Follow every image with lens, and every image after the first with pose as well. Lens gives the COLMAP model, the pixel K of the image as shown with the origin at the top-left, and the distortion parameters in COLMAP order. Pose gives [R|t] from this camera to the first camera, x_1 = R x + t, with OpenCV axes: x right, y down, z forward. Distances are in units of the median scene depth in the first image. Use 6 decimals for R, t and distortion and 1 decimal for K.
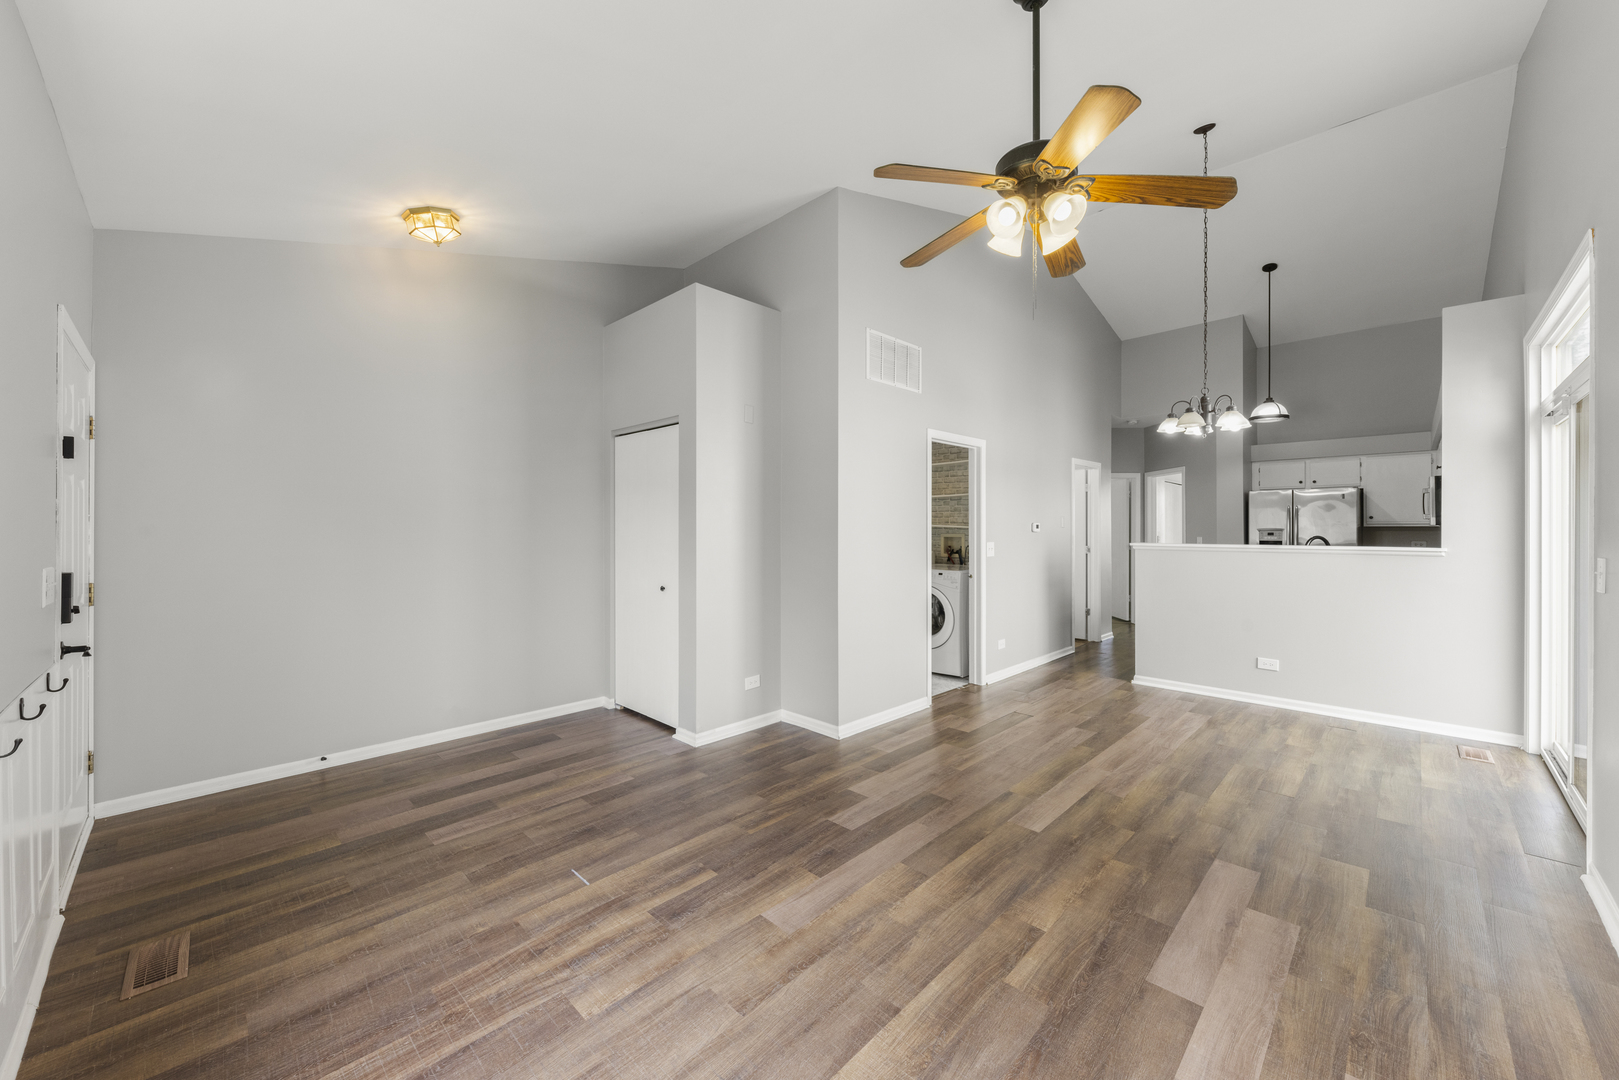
lens RADIAL K [[598.5, 0, 804.9], [0, 598.5, 532.6], [0, 0, 1]] dist [0.011753, -0.000300]
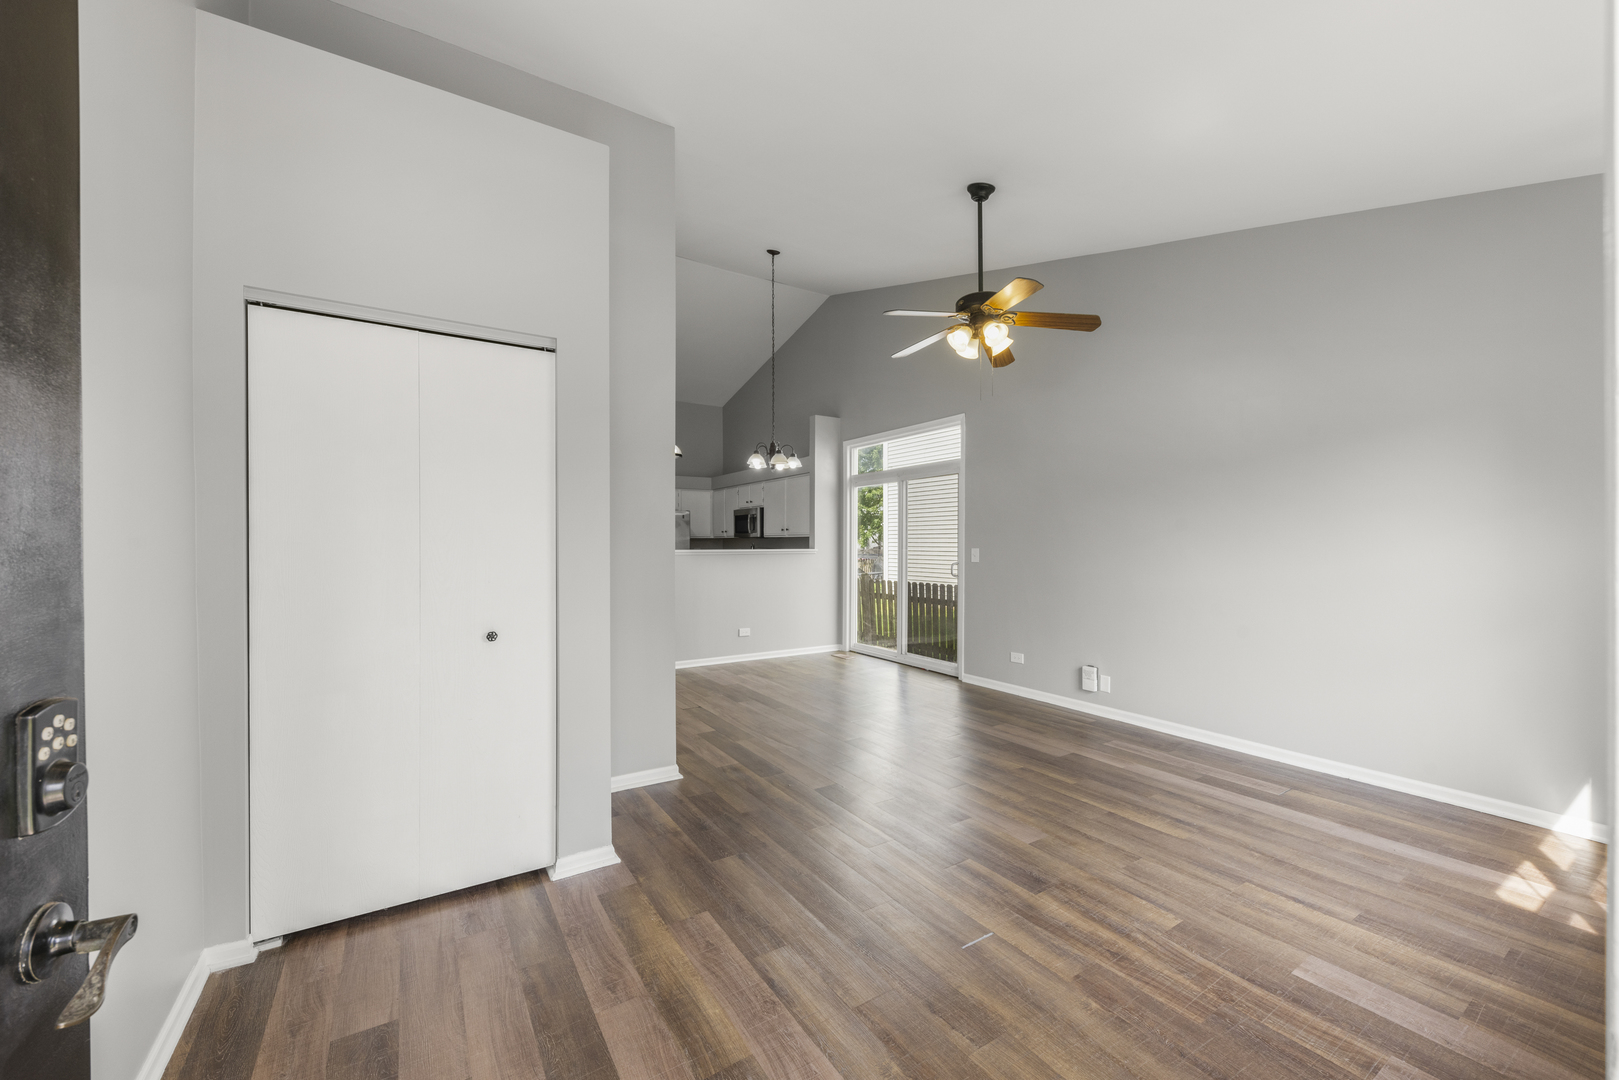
lens RADIAL K [[625.1, 0, 801.2], [0, 625.1, 537.4], [0, 0, 1]] dist [0.011392, -0.000513]
pose [[0.234401, 0.007535, 0.972111, -1.286019], [0.005247, 0.999946, -0.009016, 0.017923], [-0.972126, 0.007214, 0.234349, 1.029861]]
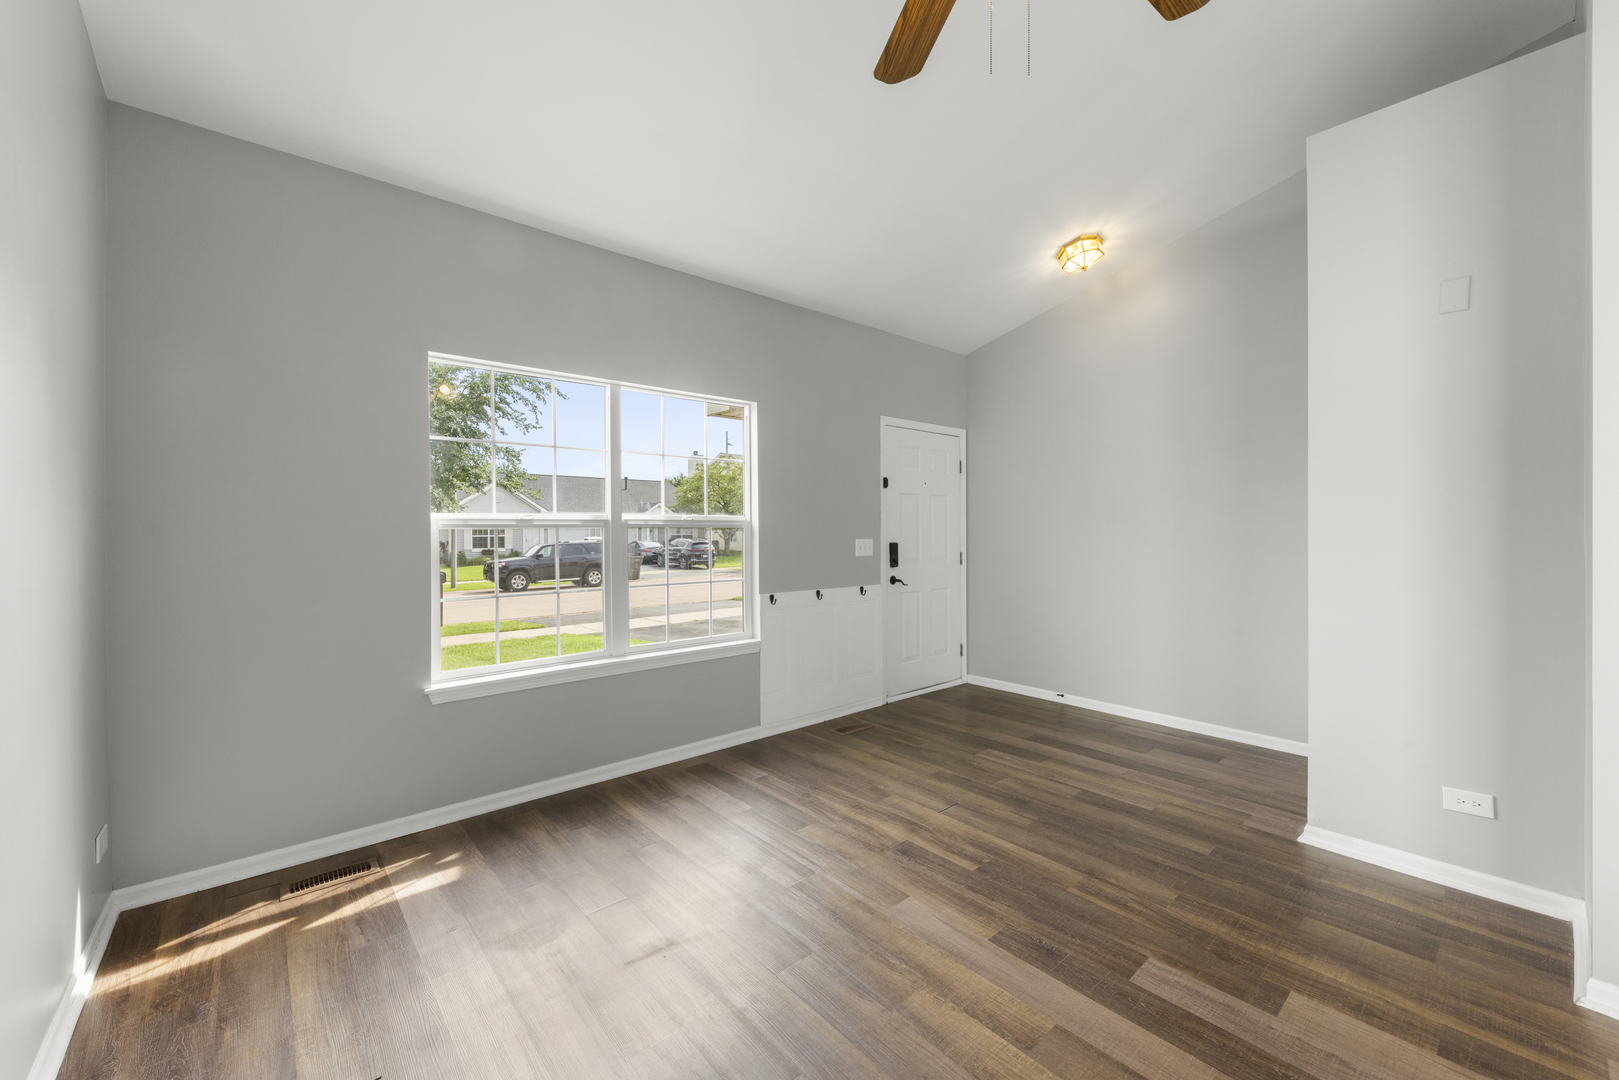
lens RADIAL K [[628.6, 0, 815.8], [0, 628.6, 534.7], [0, 0, 1]] dist [0.012374, -0.000126]
pose [[-0.071784, 0.005273, -0.997406, 0.881841], [-0.000240, 0.999986, 0.005304, 0.025993], [0.997420, 0.000620, -0.071782, 0.825957]]
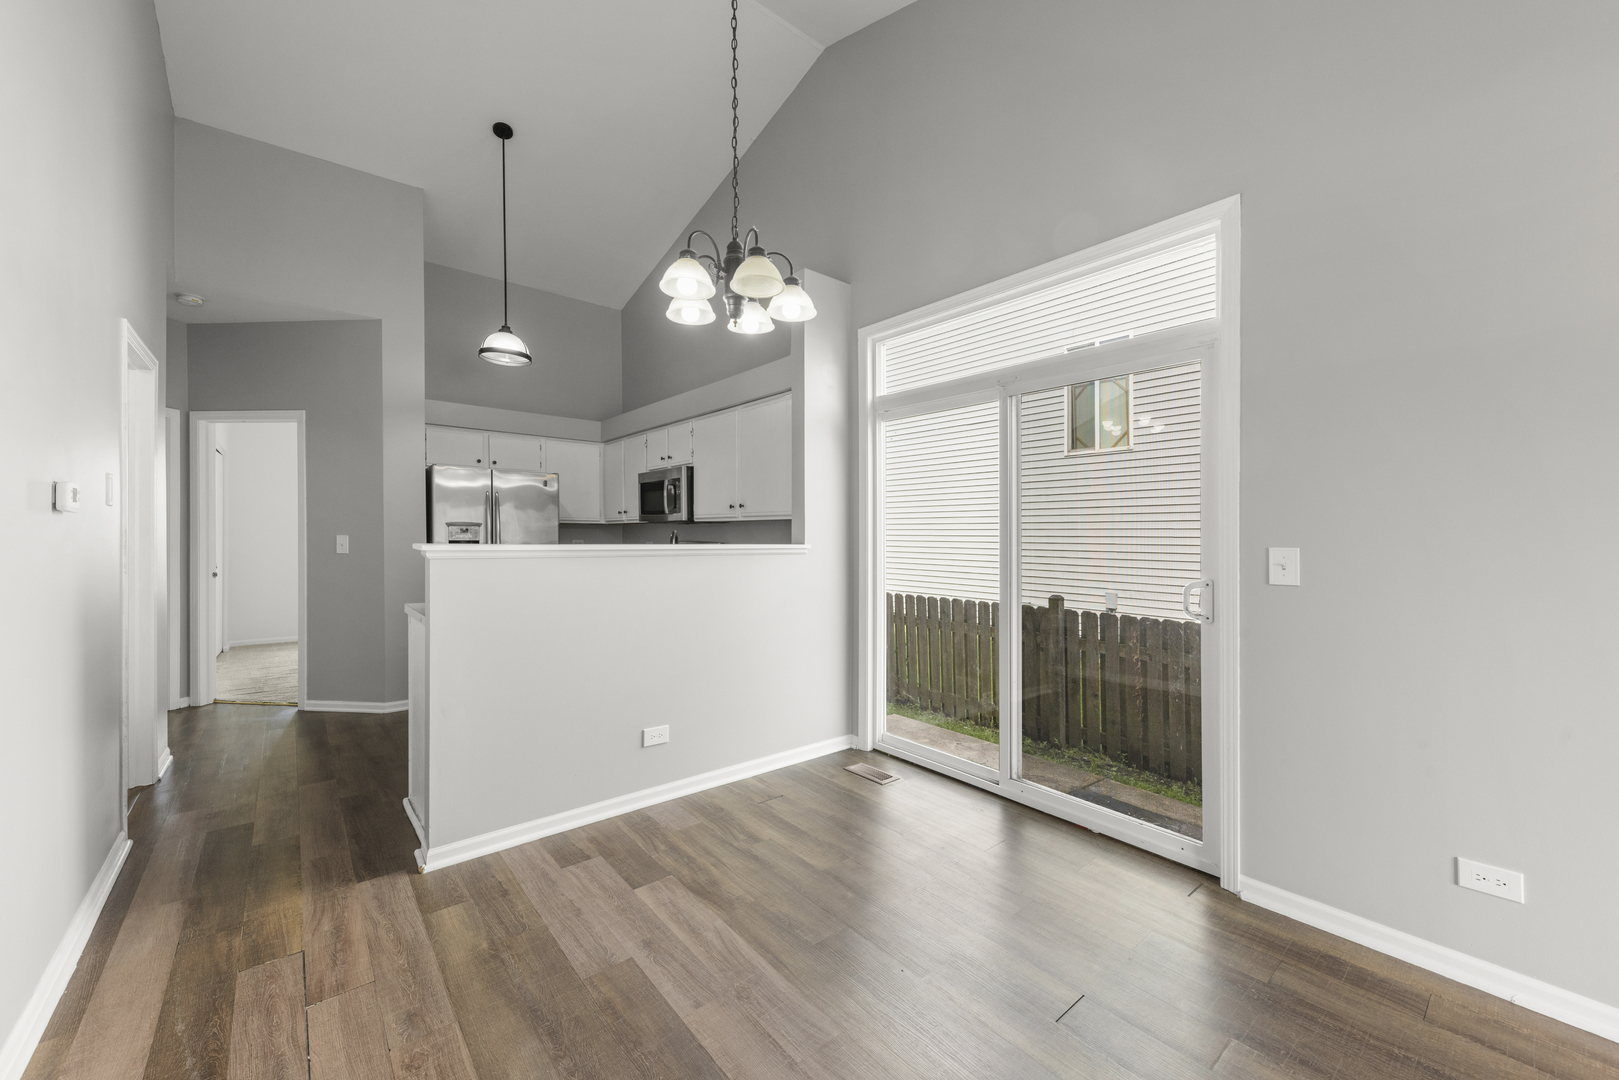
lens RADIAL K [[615.4, 0, 809.5], [0, 615.4, 540.0], [0, 0, 1]] dist [0.014247, -0.000029]
pose [[0.091484, -0.013746, 0.995712, 0.293119], [0.003815, 0.999902, 0.013453, 0.017069], [-0.995799, 0.002568, 0.091527, 1.551849]]
